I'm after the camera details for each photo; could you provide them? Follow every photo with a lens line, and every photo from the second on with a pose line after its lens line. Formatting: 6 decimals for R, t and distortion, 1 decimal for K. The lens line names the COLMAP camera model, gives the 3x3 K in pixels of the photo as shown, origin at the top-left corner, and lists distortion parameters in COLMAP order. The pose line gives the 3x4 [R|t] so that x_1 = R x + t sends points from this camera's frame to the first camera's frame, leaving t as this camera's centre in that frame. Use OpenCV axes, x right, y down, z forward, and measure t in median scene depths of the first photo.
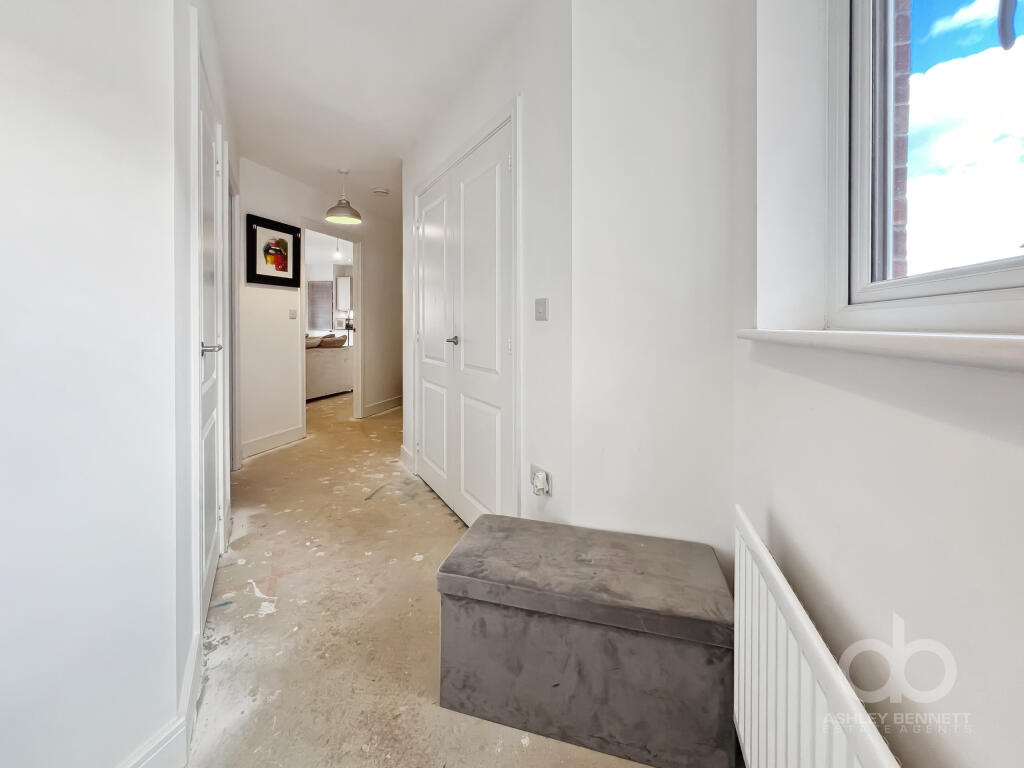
lens RADIAL K [[418.4, 0, 510.4], [0, 418.4, 382.1], [0, 0, 1]] dist [0.003166, -0.001208]
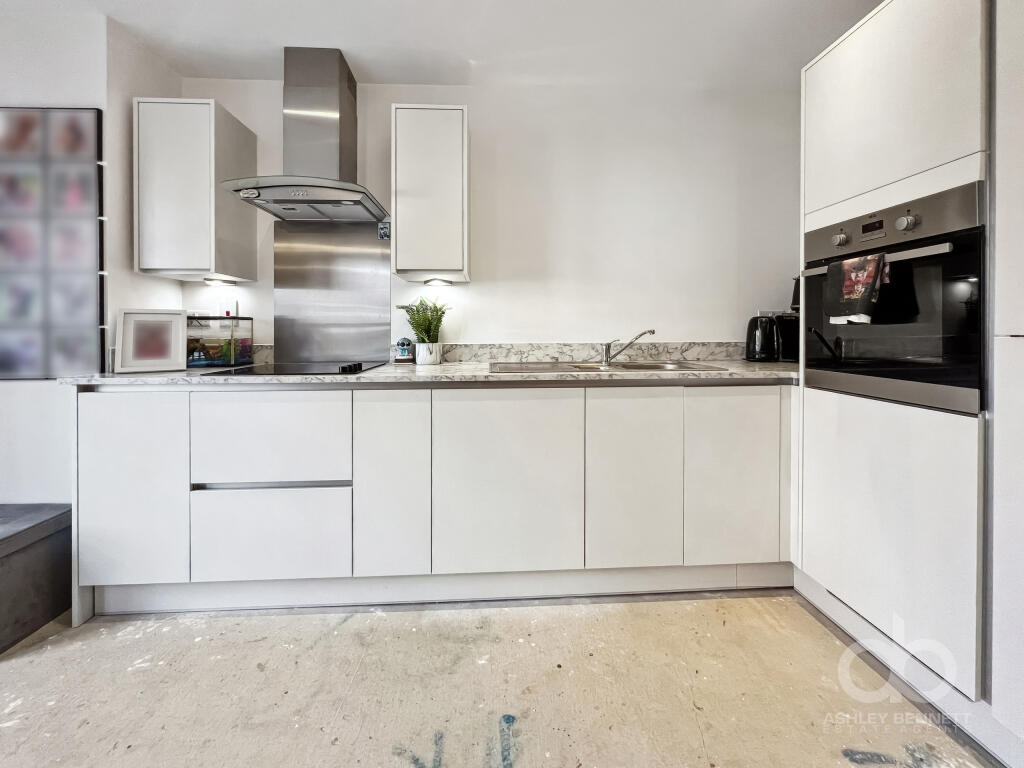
lens RADIAL K [[418.4, 0, 512.8], [0, 418.4, 319.5], [0, 0, 1]] dist [0.003166, -0.001208]
pose [[0.934418, -0.043601, 0.353500, -0.325009], [0.094197, 0.987393, -0.127208, -0.111330], [-0.343497, 0.152164, 0.926745, 0.777518]]
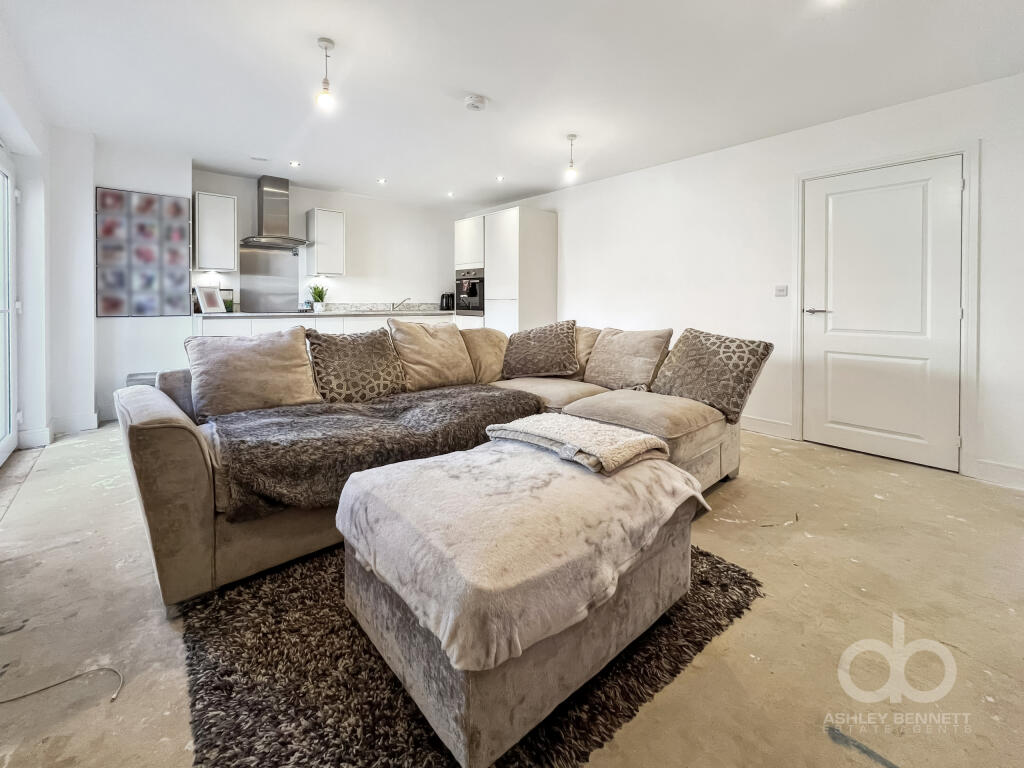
lens RADIAL K [[418.4, 0, 510.2], [0, 418.4, 298.0], [0, 0, 1]] dist [0.003166, -0.001208]
pose [[0.520028, -0.039488, 0.853236, -0.615461], [0.128869, 0.991123, -0.032673, -0.089200], [-0.844372, 0.126946, 0.520501, 0.524319]]
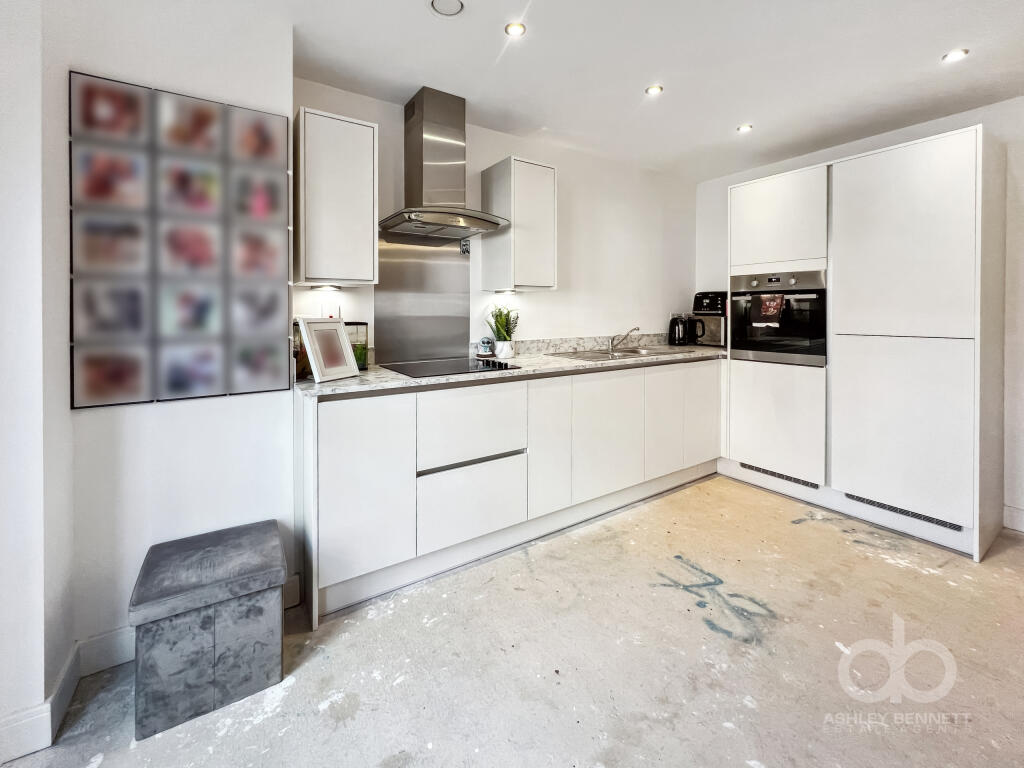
lens RADIAL K [[418.4, 0, 514.9], [0, 418.4, 301.2], [0, 0, 1]] dist [0.003166, -0.001208]
pose [[0.636599, -0.030753, 0.770582, -0.502715], [0.132556, 0.988697, -0.070050, -0.137897], [-0.759717, 0.146739, 0.633480, 0.816908]]
